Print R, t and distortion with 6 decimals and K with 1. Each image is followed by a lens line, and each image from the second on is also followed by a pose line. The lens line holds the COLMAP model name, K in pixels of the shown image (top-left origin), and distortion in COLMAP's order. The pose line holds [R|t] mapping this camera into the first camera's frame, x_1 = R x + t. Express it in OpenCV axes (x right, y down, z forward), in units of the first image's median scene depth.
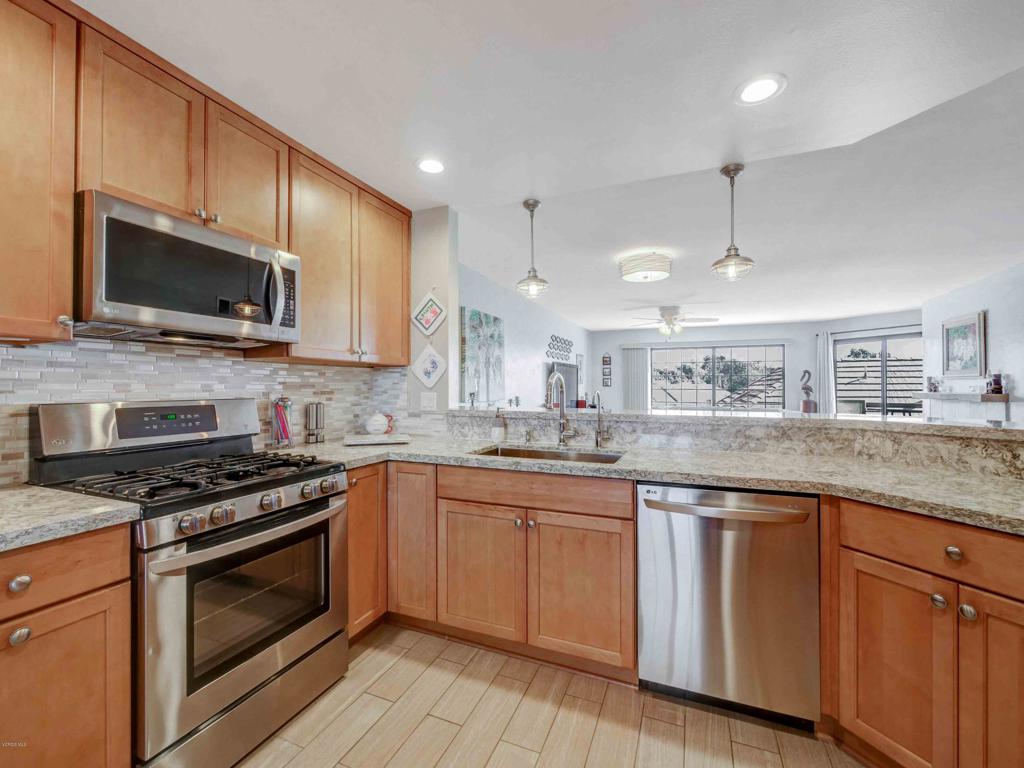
lens RADIAL K [[441.4, 0, 510.7], [0, 441.4, 386.1], [0, 0, 1]] dist [-0.000850, 0.000095]
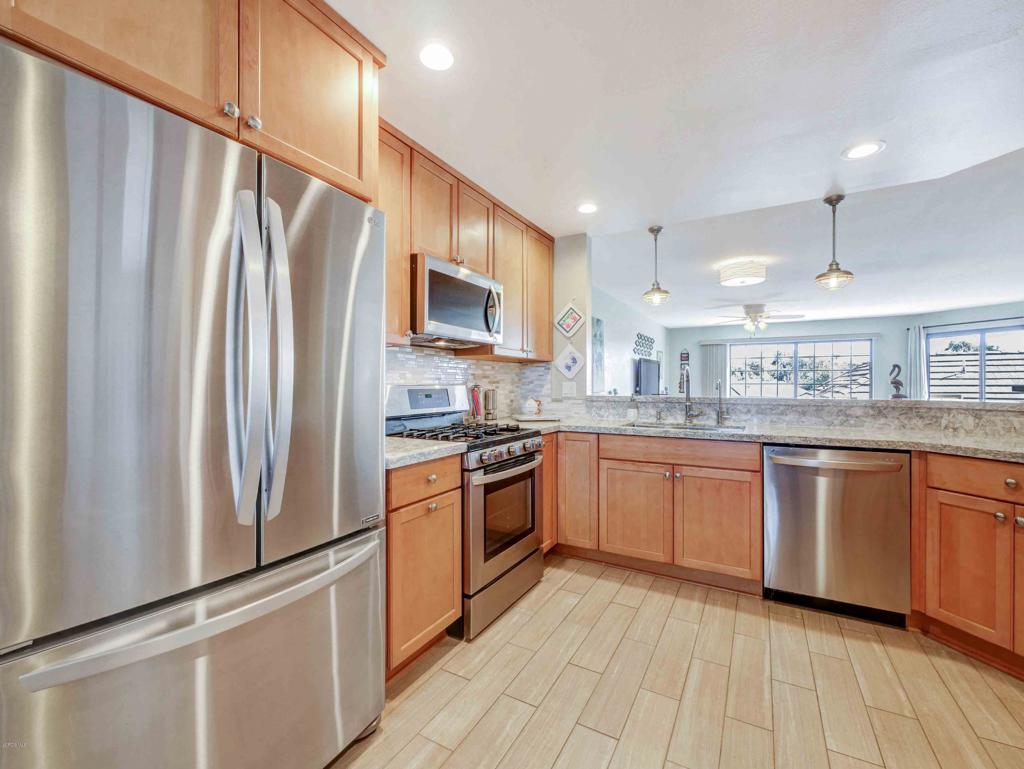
lens RADIAL K [[445.6, 0, 512.9], [0, 445.6, 387.7], [0, 0, 1]] dist [0.003957, -0.000953]
pose [[0.993254, 0.000104, -0.115958, -0.277631], [0.000908, 0.999962, 0.008677, 0.025372], [0.115954, -0.008724, 0.993216, -0.392923]]
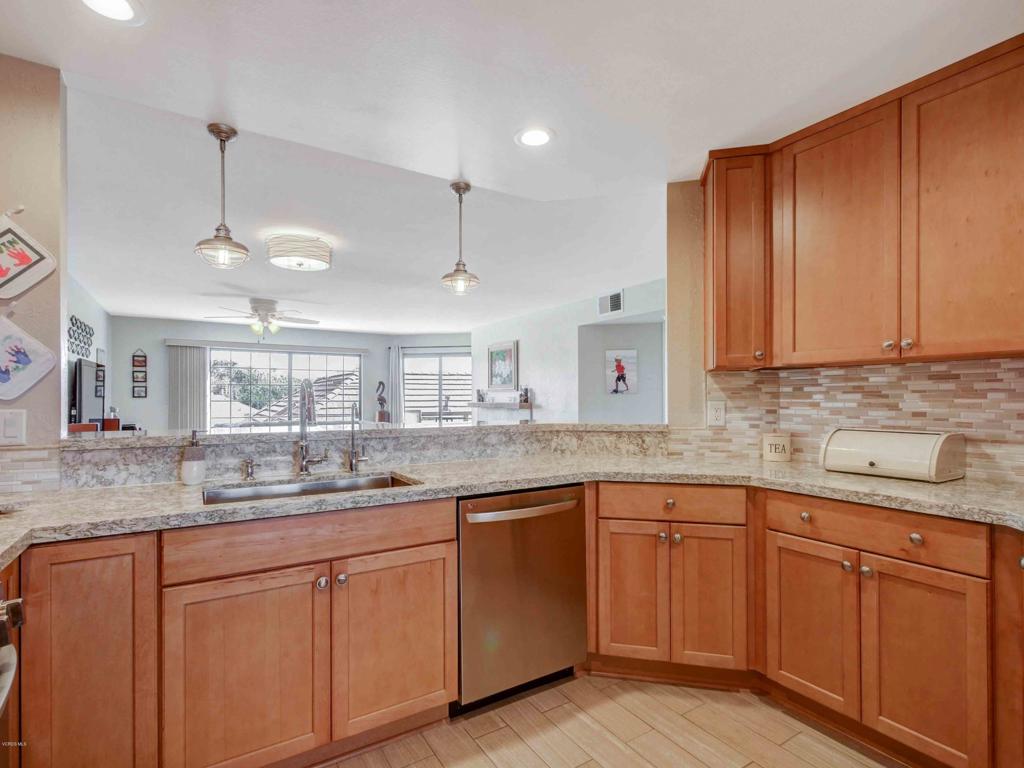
lens RADIAL K [[515.8, 0, 516.1], [0, 515.8, 396.0], [0, 0, 1]] dist [0.001151, -0.002120]
pose [[0.575583, 0.001387, 0.817742, -0.467457], [0.000696, 0.999997, -0.002185, 0.000514], [-0.817743, 0.001827, 0.575581, 0.227015]]
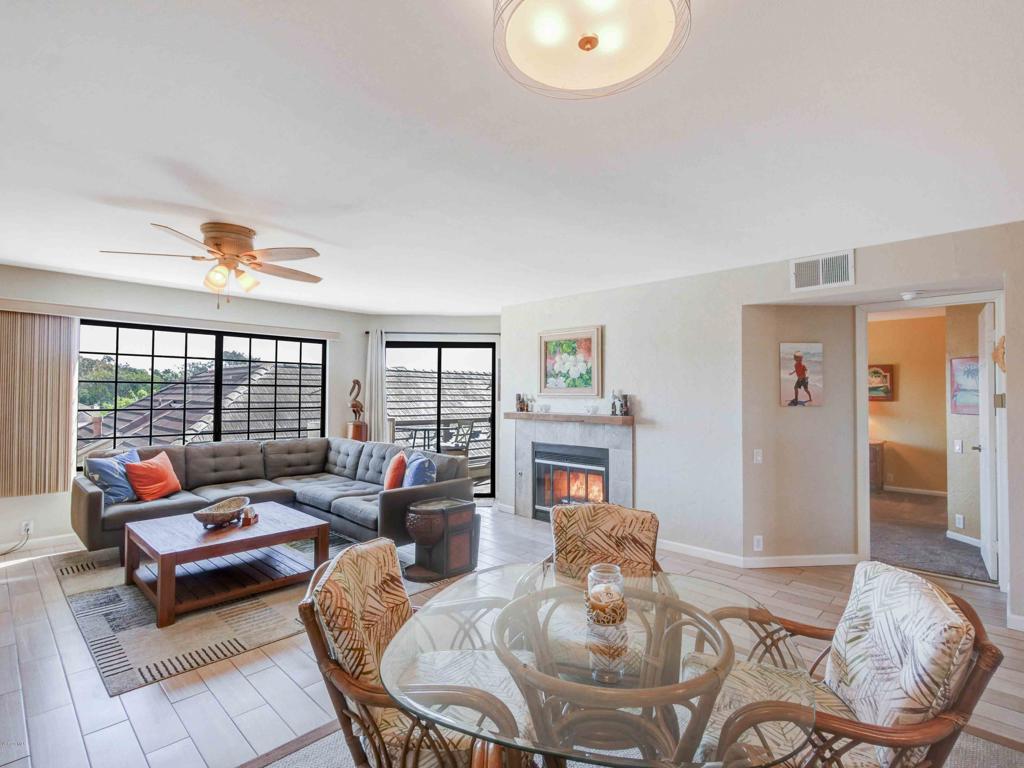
lens RADIAL K [[515.8, 0, 508.8], [0, 515.8, 383.8], [0, 0, 1]] dist [0.001151, -0.002120]
pose [[0.369703, 0.020653, 0.928920, -0.039742], [-0.006652, 0.999786, -0.019582, -0.058558], [-0.929126, 0.001060, 0.369762, 1.752218]]
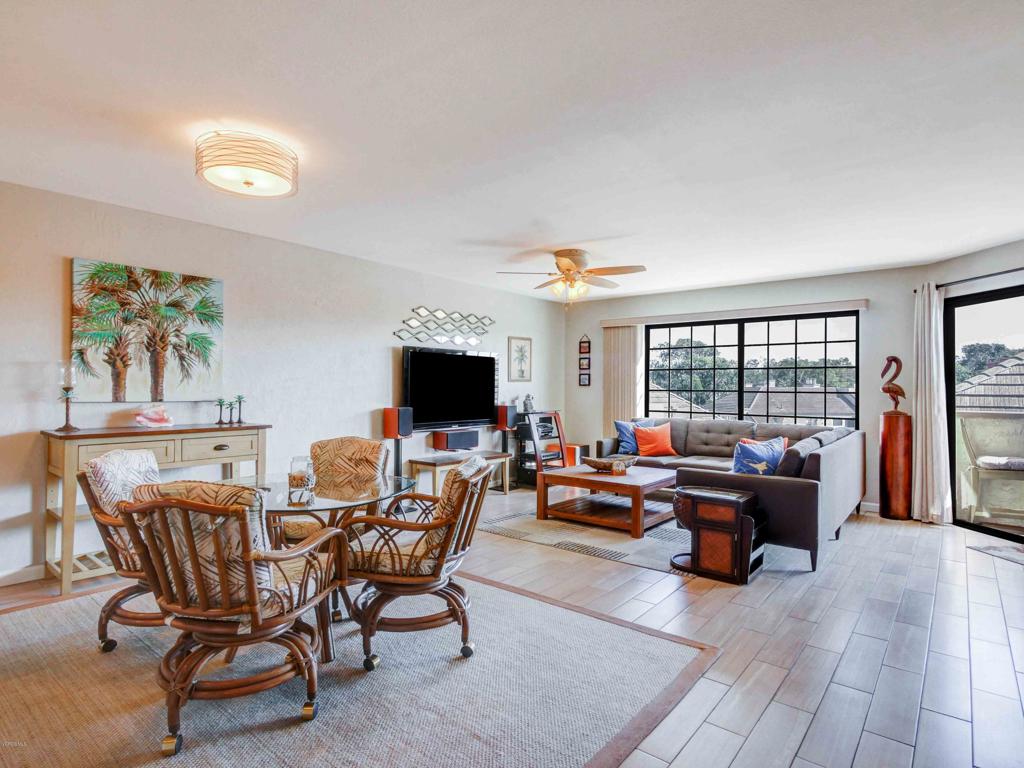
lens RADIAL K [[561.0, 0, 504.6], [0, 561.0, 375.6], [0, 0, 1]] dist [0.002120, 0.003176]
pose [[0.957446, -0.000265, -0.288611, 1.552546], [-0.006962, 0.999687, -0.024014, 0.027605], [0.288527, 0.025001, 0.957145, 0.751736]]
